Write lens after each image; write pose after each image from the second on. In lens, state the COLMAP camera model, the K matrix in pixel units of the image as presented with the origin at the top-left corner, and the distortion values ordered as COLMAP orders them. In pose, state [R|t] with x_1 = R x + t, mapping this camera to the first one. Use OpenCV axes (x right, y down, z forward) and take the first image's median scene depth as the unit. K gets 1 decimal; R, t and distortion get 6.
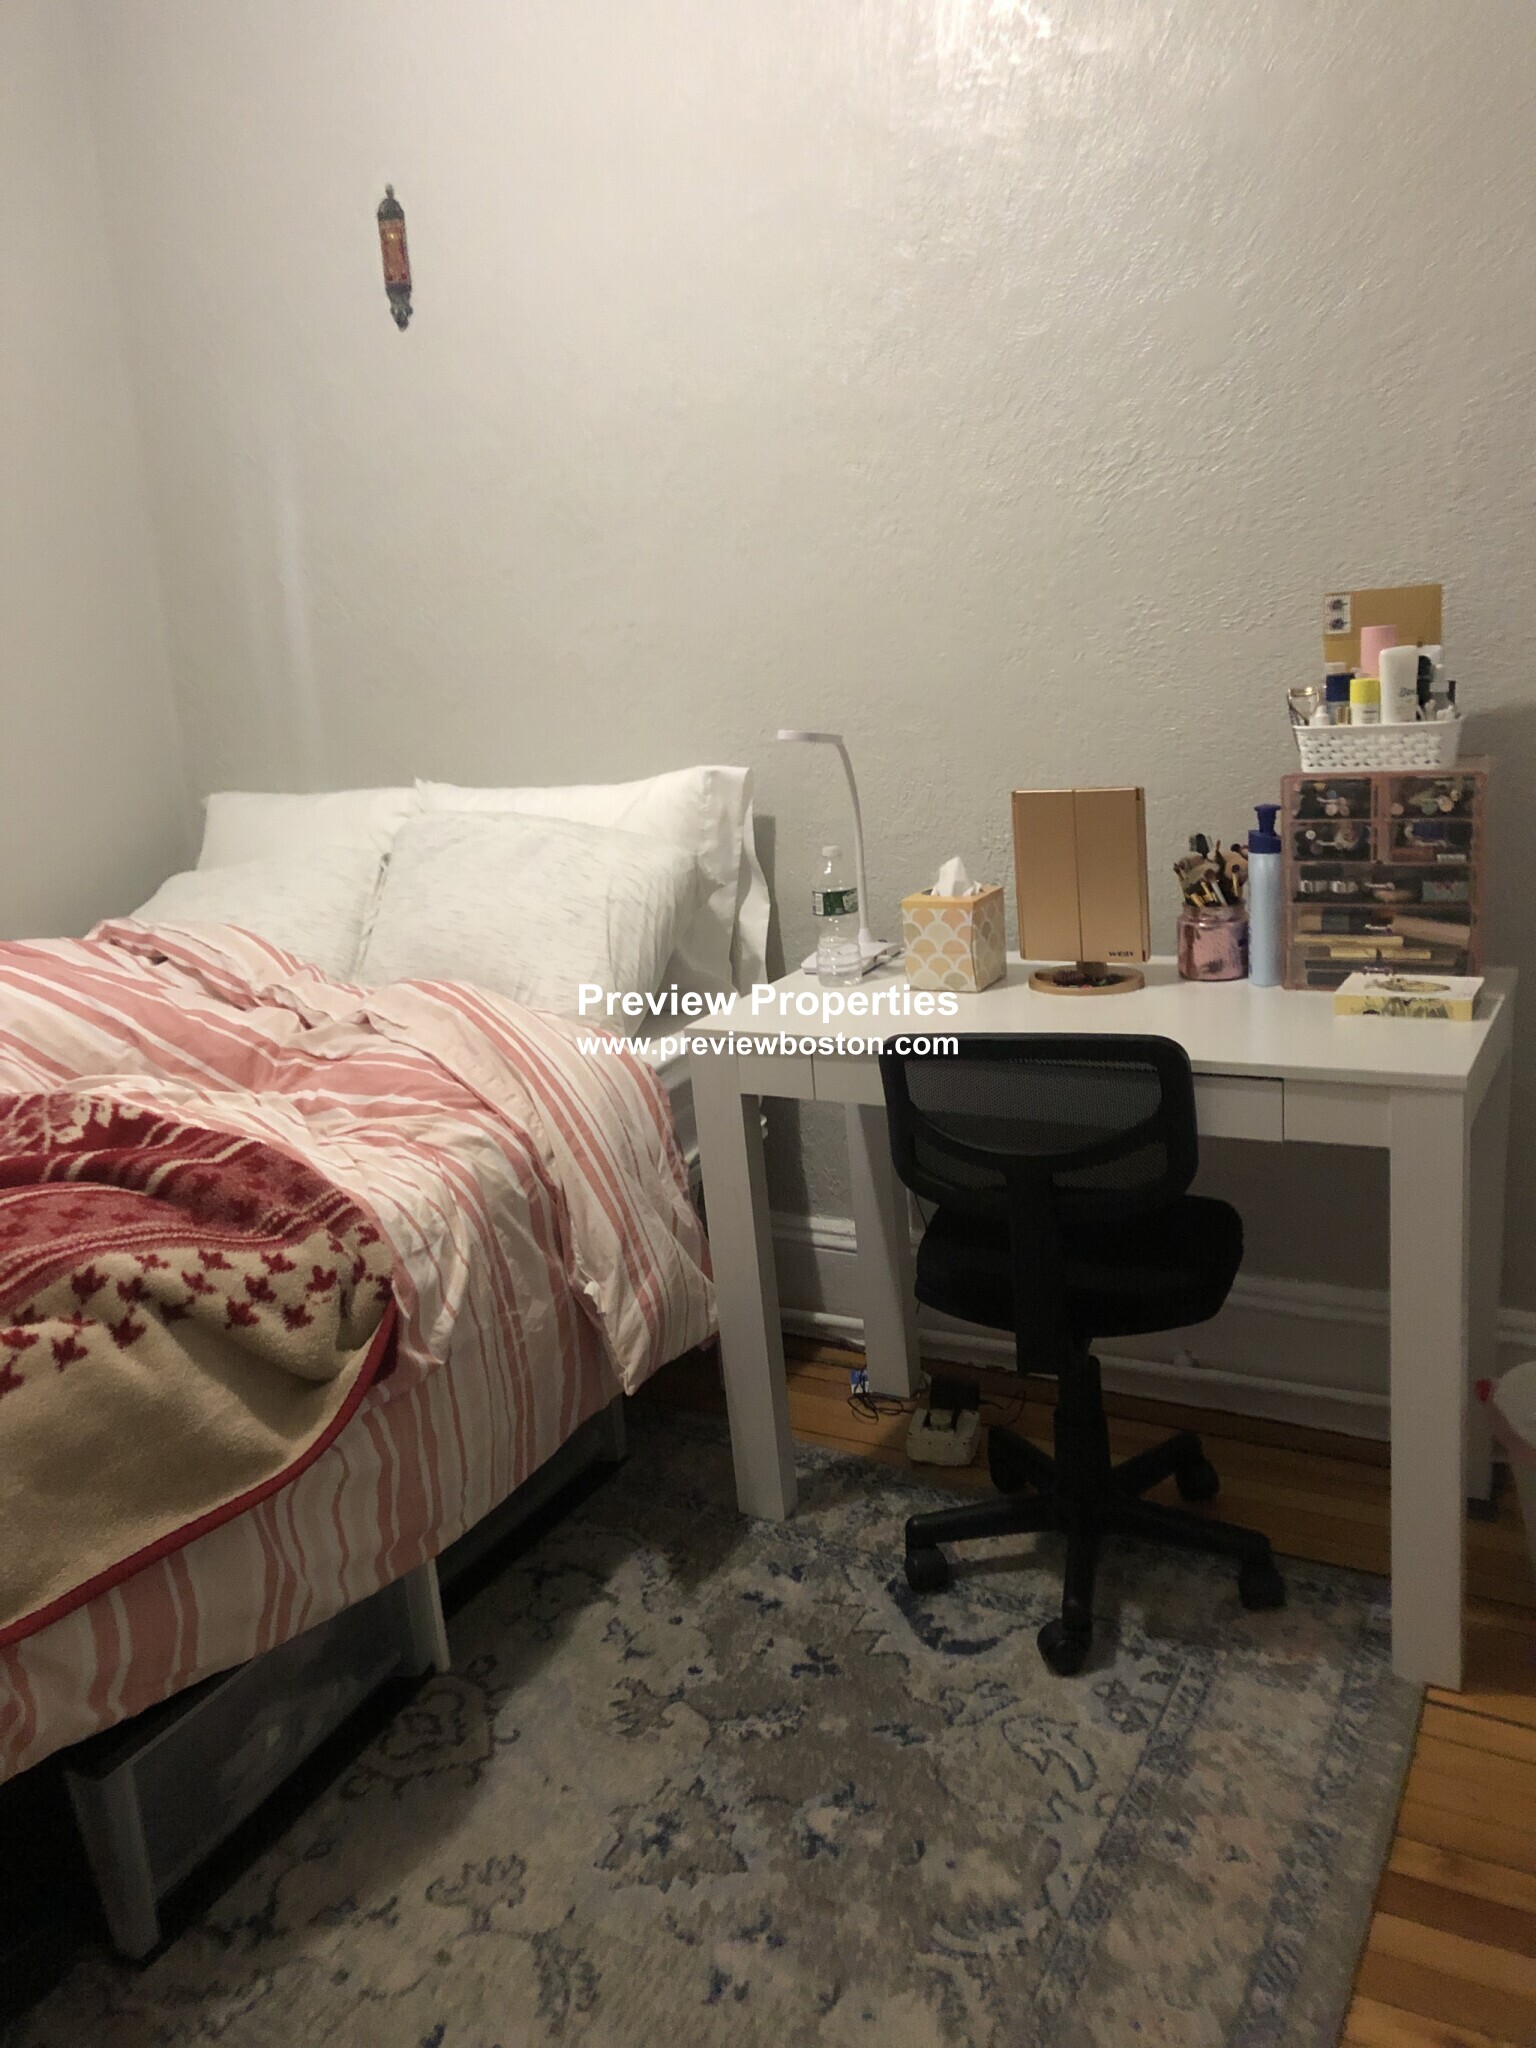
lens RADIAL K [[1632.9, 0, 768.4], [0, 1632.9, 986.8], [0, 0, 1]] dist [0.124495, -0.275272]
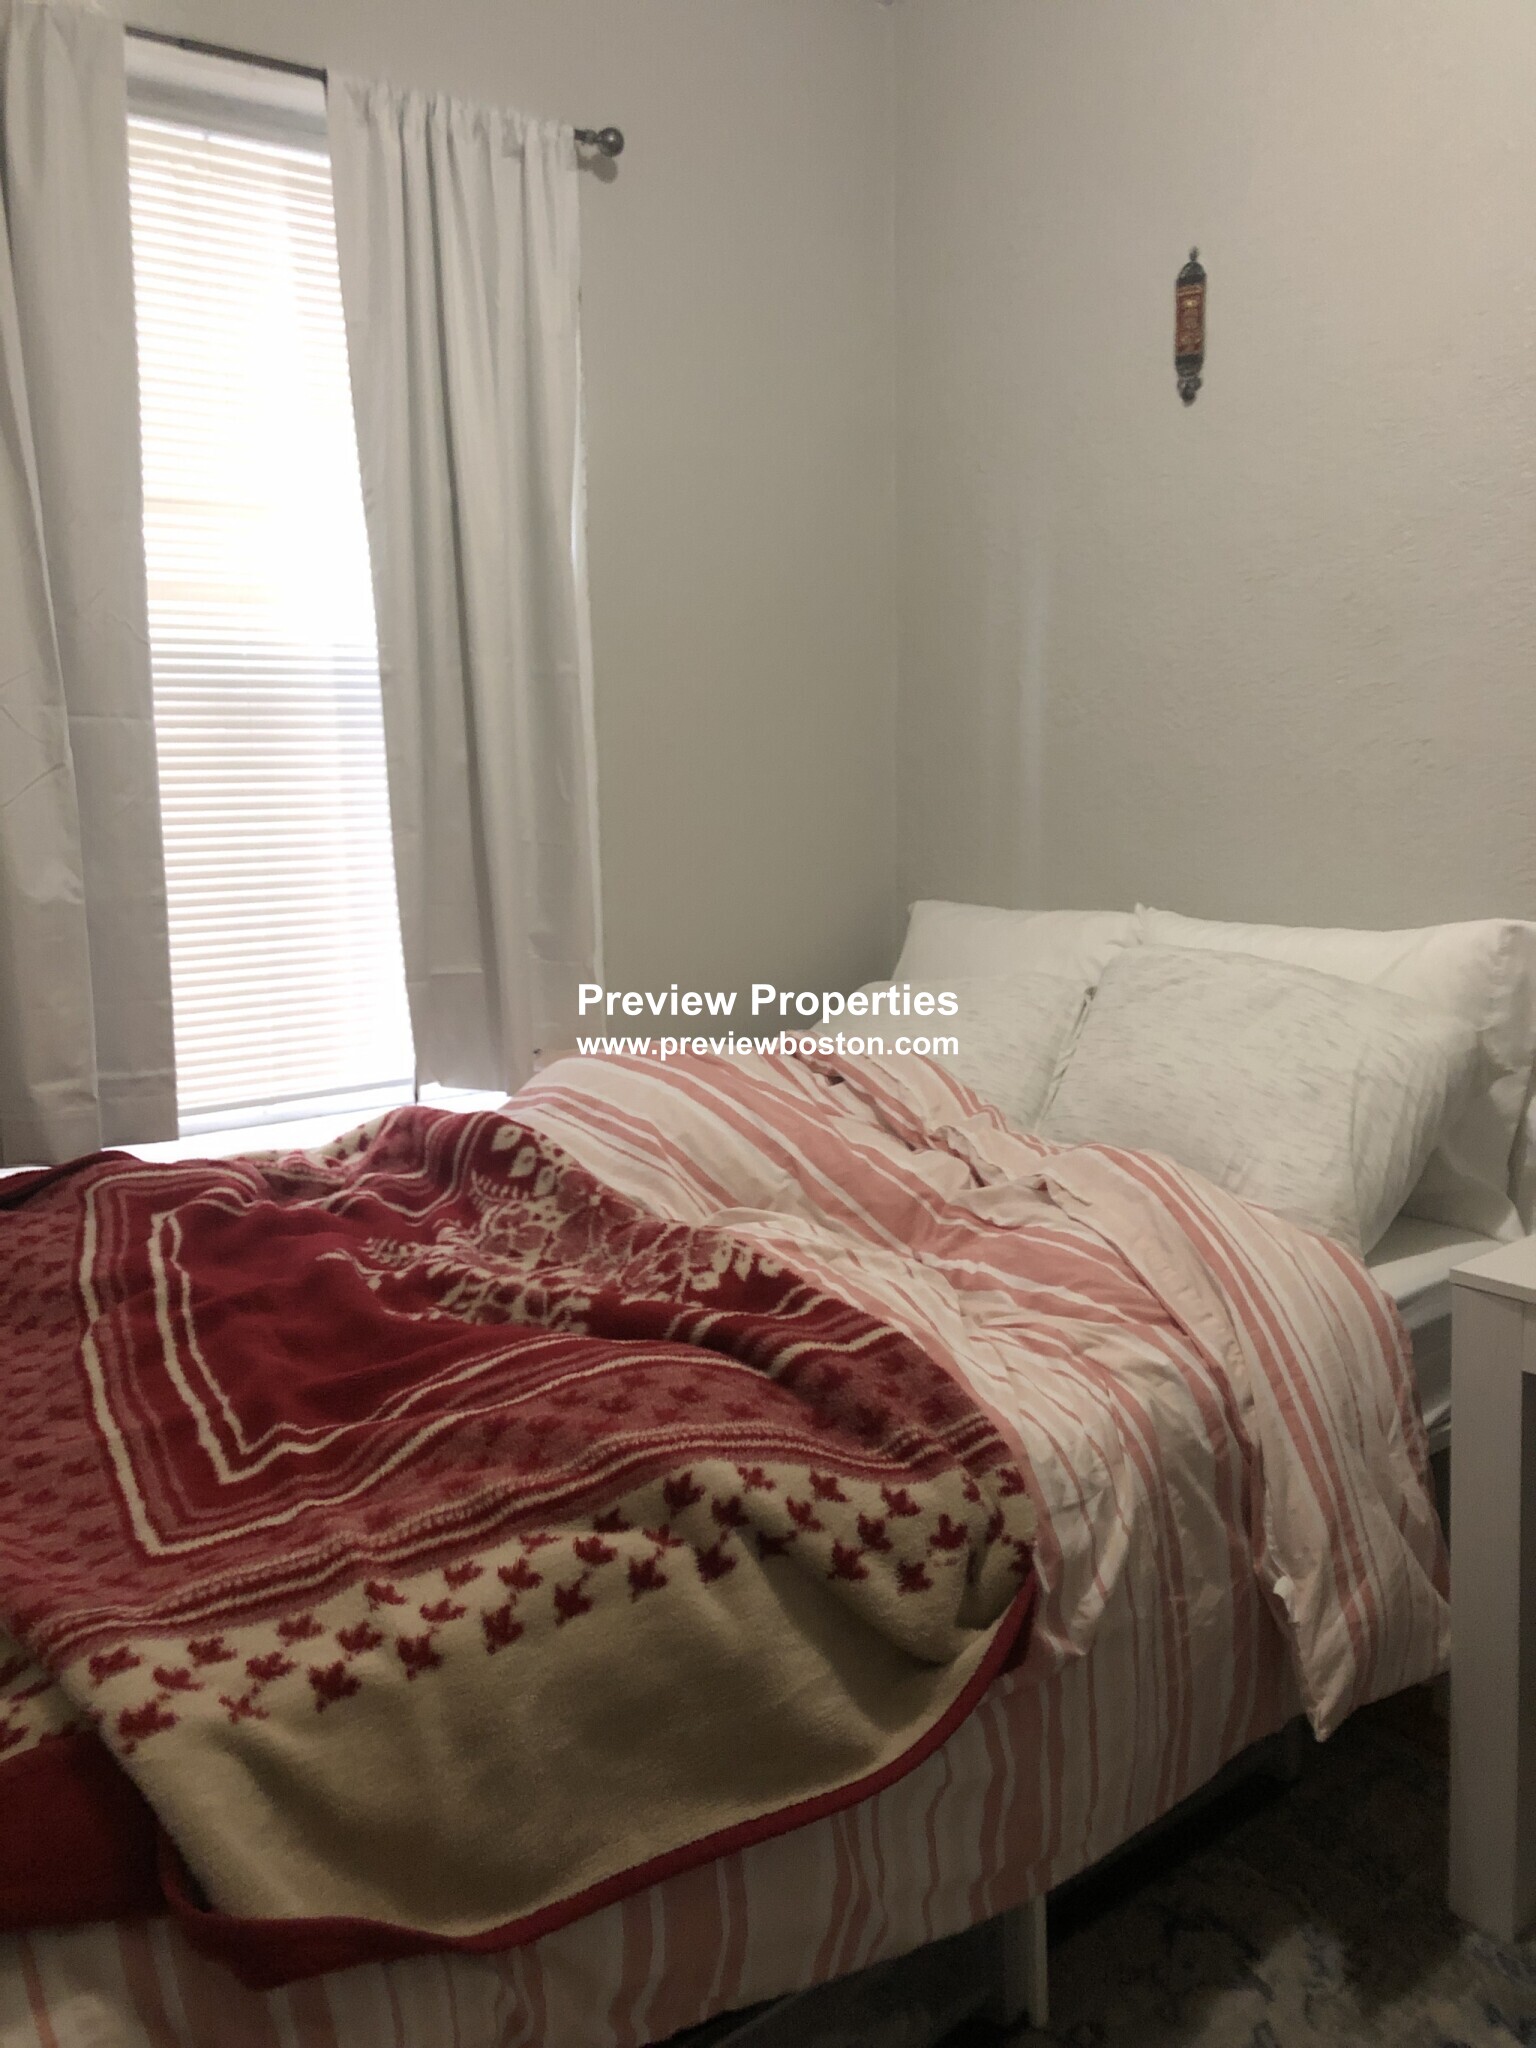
lens RADIAL K [[1629.0, 0, 754.3], [0, 1629.0, 1010.9], [0, 0, 1]] dist [0.011551, -0.001729]
pose [[0.903840, 0.113085, -0.412655, -0.046386], [-0.130513, 0.991345, -0.014191, -0.041763], [0.407479, 0.066683, 0.910777, 0.178616]]
